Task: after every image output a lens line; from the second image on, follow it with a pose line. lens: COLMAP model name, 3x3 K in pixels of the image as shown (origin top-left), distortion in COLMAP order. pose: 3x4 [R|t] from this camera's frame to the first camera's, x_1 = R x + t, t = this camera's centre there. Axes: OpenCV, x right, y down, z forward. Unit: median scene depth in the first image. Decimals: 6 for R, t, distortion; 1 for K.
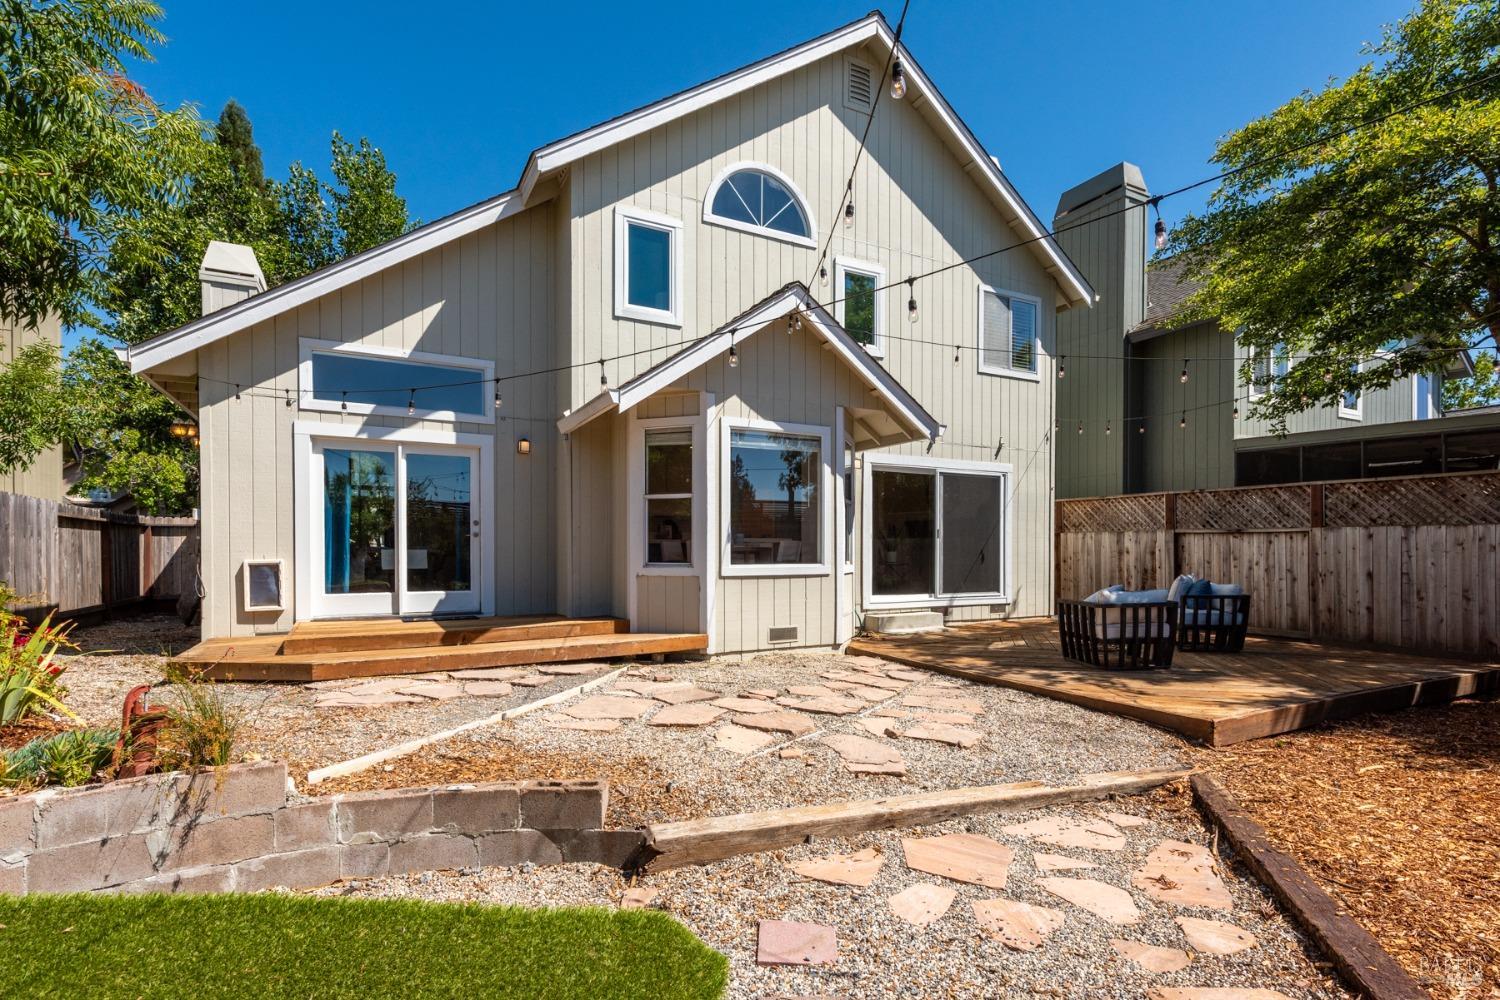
lens RADIAL K [[756.8, 0, 759.3], [0, 756.8, 567.3], [0, 0, 1]] dist [0.002355, -0.000014]
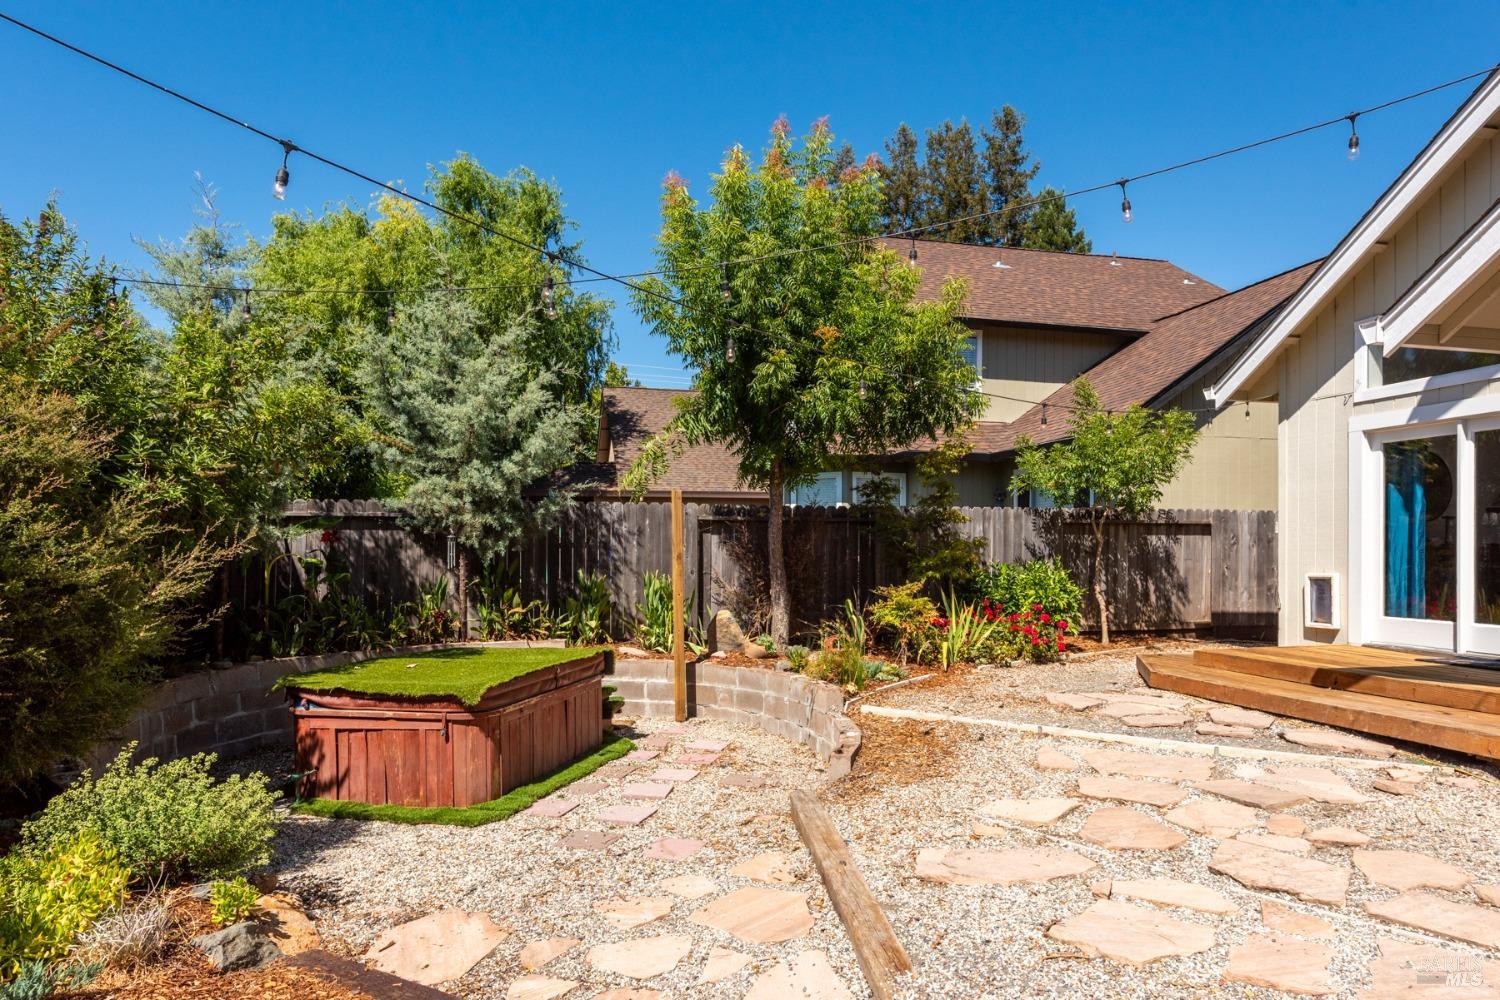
lens RADIAL K [[894.9, 0, 753.0], [0, 894.9, 496.2], [0, 0, 1]] dist [0.038763, -0.034001]
pose [[-0.270985, -0.054400, -0.961045, 0.482613], [-0.013472, 0.998518, -0.052723, -0.028859], [0.962489, -0.001340, -0.271316, 0.495663]]
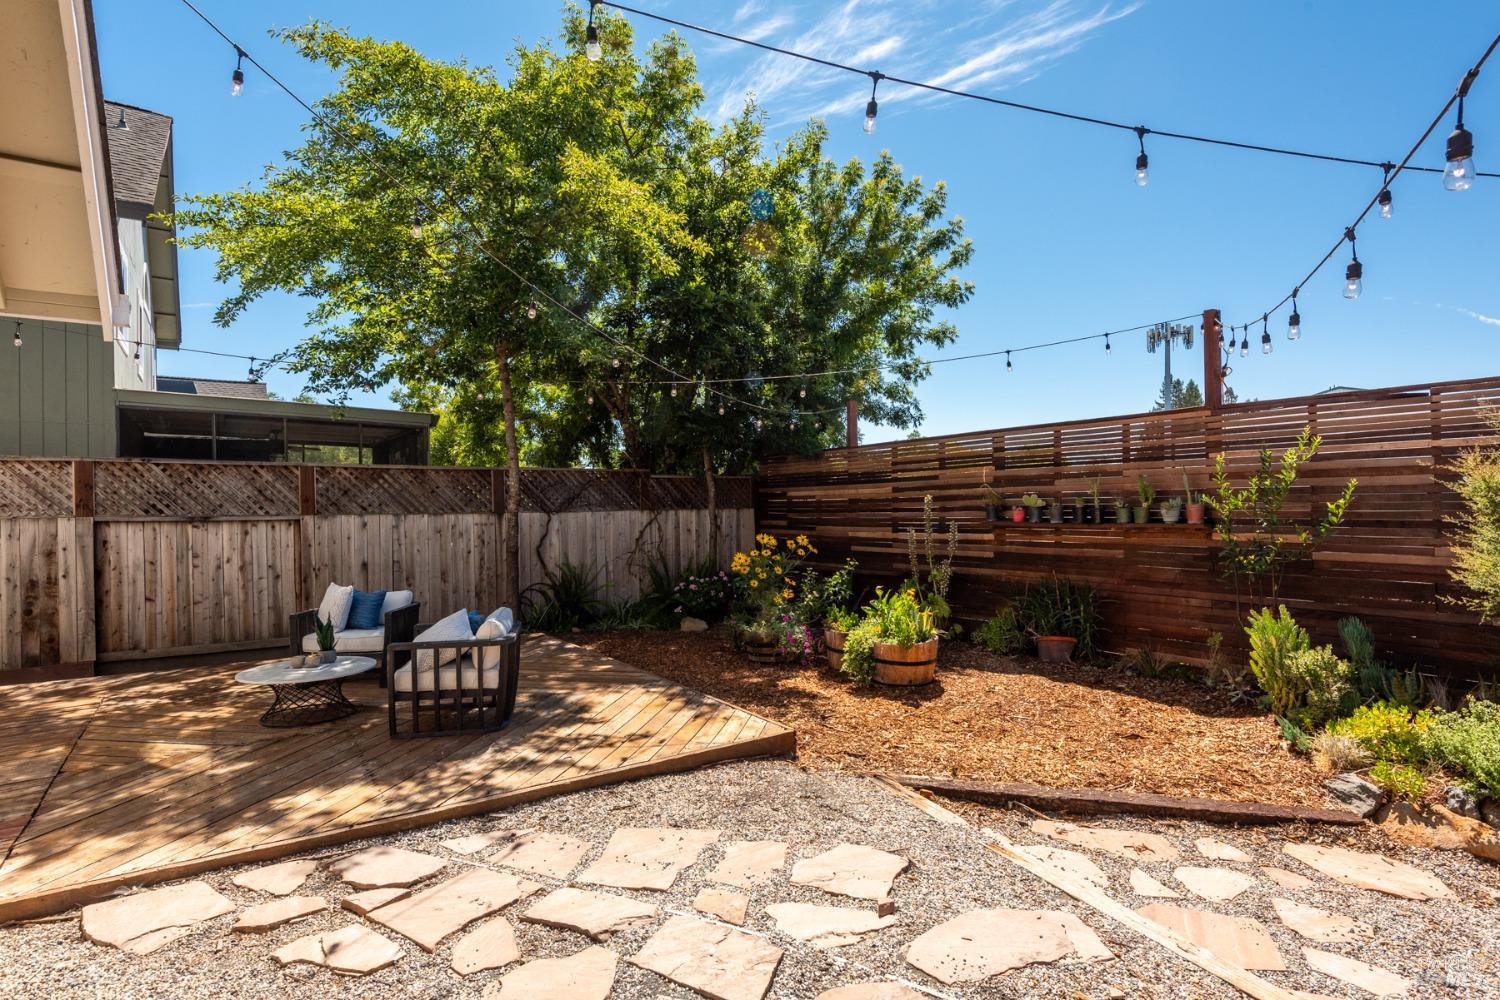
lens RADIAL K [[778.1, 0, 750.0], [0, 778.1, 500.0], [0, 0, 1]] dist [0.016394, -0.000260]
pose [[-0.110953, 0.005046, 0.993813, -0.233241], [0.029129, 0.999574, -0.001824, -0.057060], [-0.993399, 0.028747, -0.111052, 0.630455]]
